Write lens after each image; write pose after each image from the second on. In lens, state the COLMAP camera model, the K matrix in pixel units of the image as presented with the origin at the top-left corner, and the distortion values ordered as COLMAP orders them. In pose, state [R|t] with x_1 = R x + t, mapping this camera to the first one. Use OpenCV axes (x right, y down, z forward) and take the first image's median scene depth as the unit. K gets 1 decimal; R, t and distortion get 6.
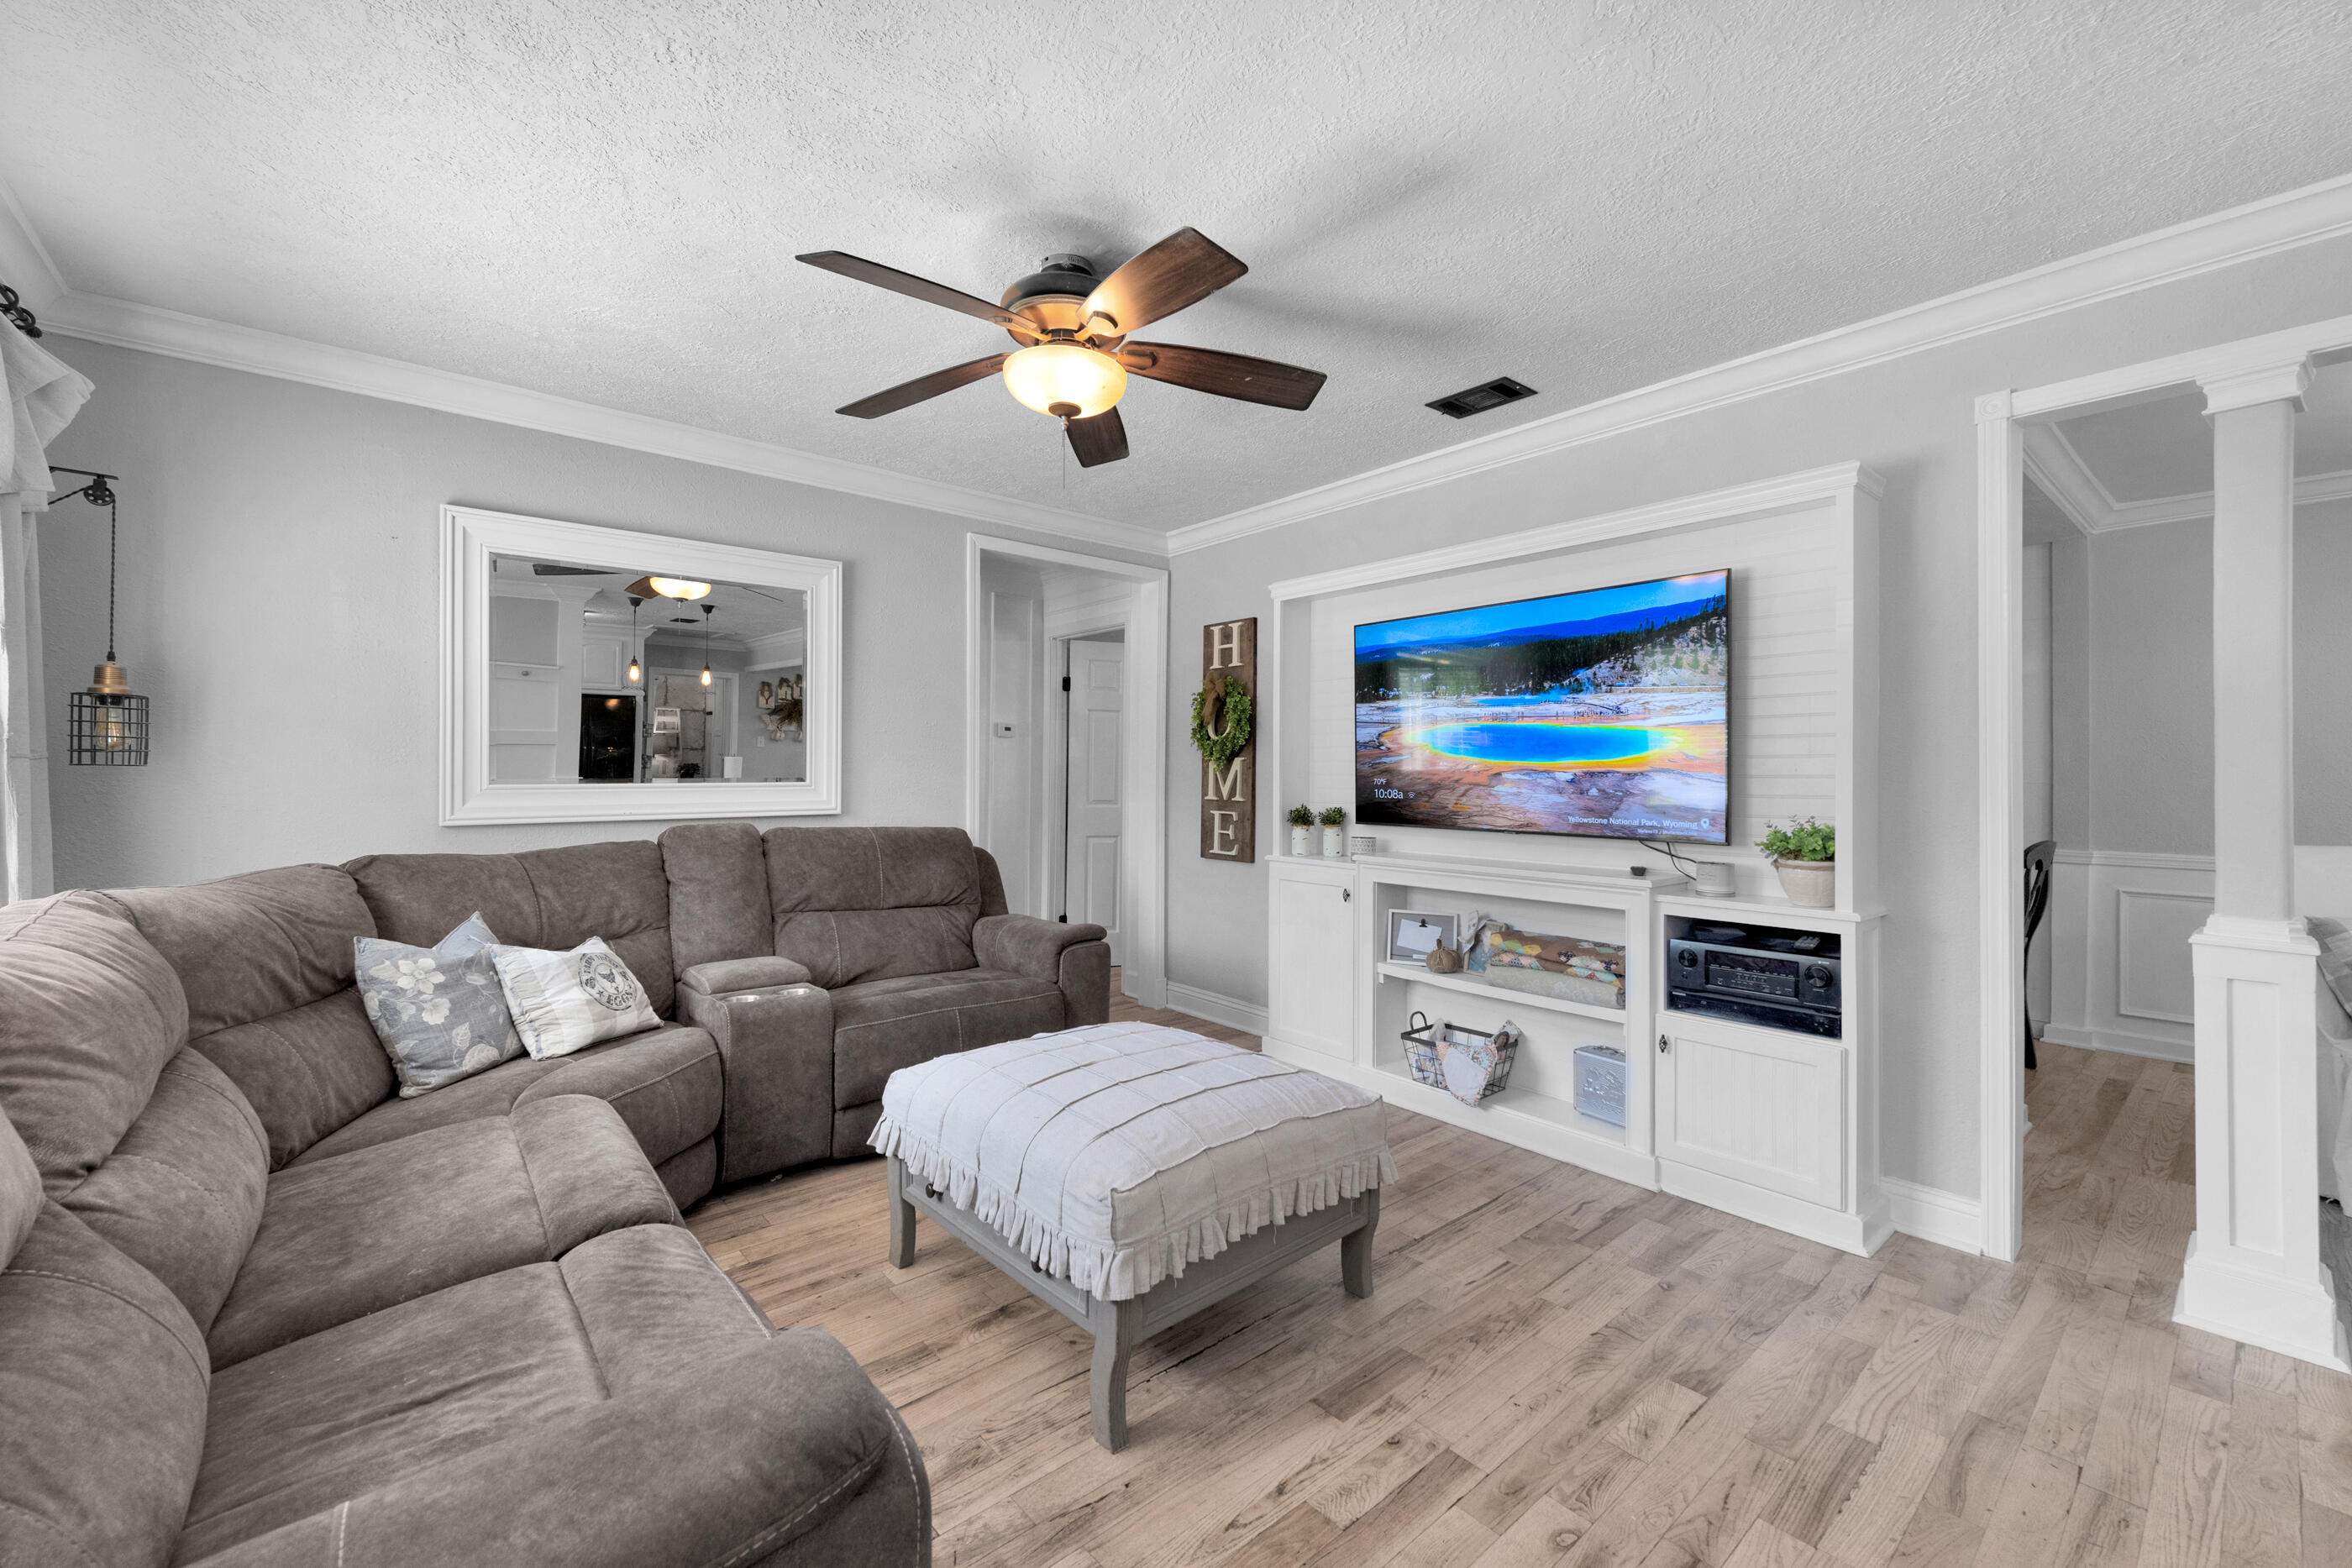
lens RADIAL K [[925.0, 0, 1174.3], [0, 925.0, 764.9], [0, 0, 1]] dist [-0.001908, -0.001784]
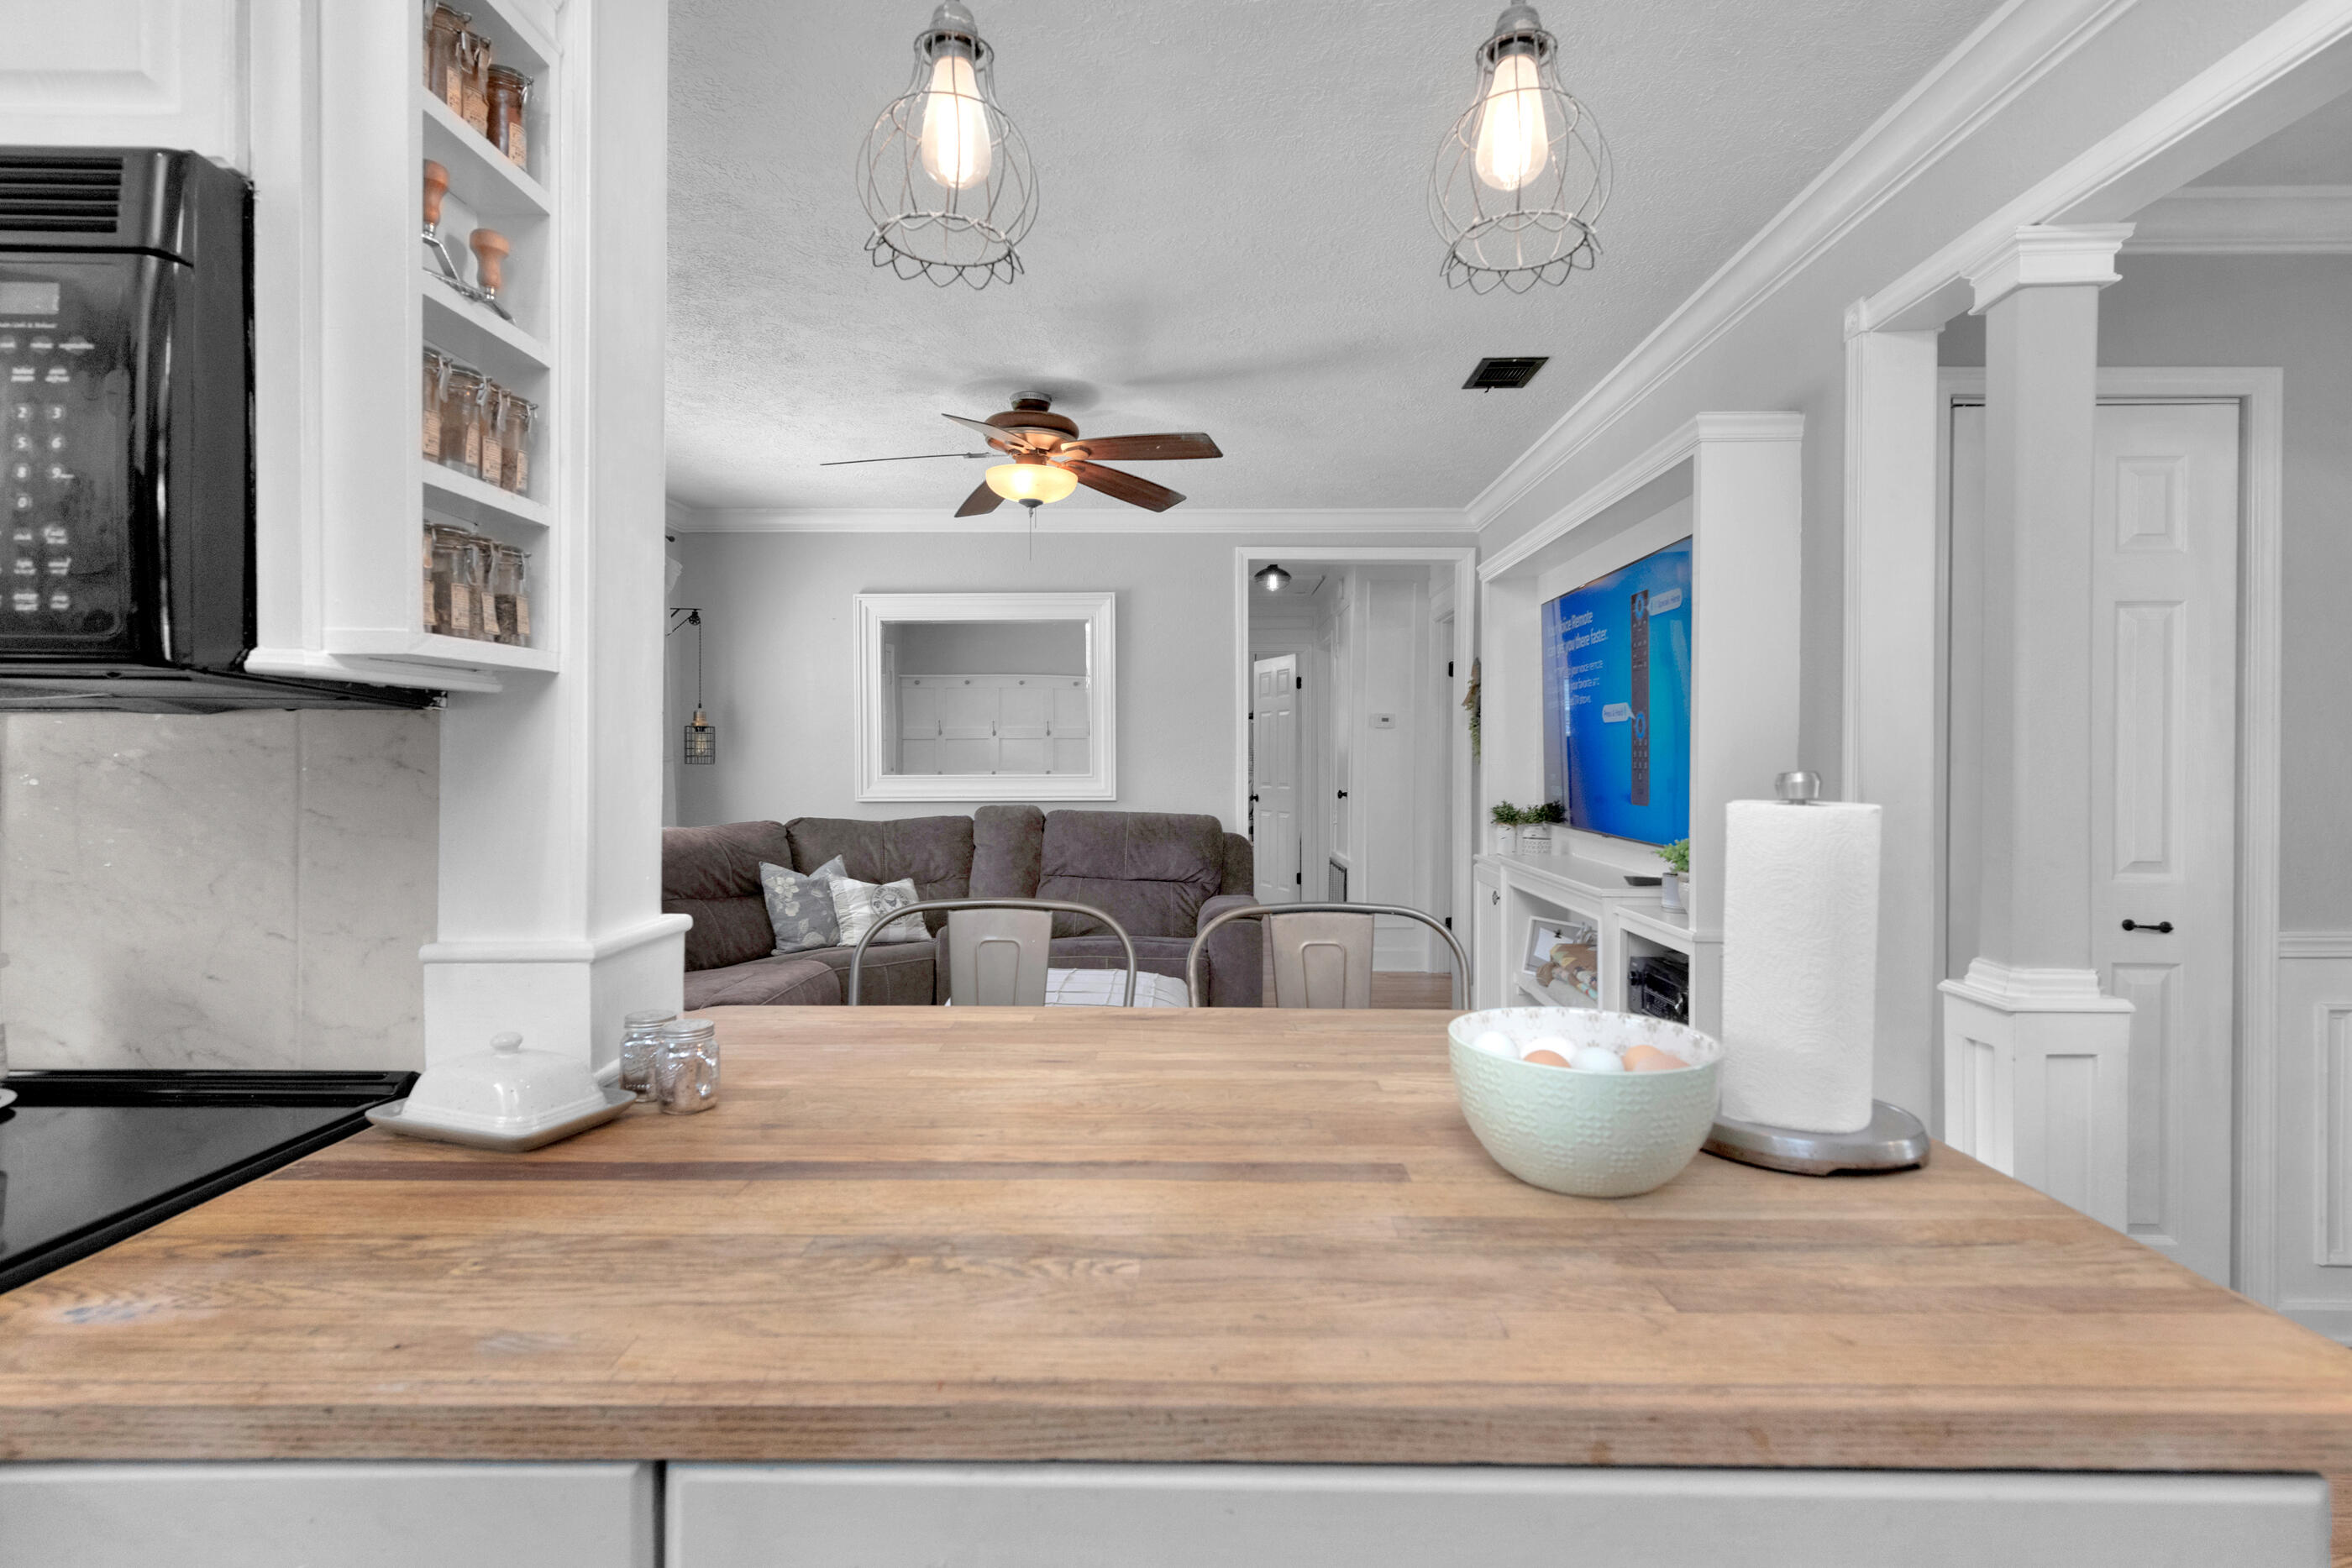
lens RADIAL K [[1154.5, 0, 1189.1], [0, 1154.5, 770.4], [0, 0, 1]] dist [0.012506, -0.002141]
pose [[0.763740, 0.002909, -0.645517, 0.908707], [0.008632, 0.999854, 0.014719, -0.010763], [0.645466, -0.016813, 0.763604, -0.121783]]
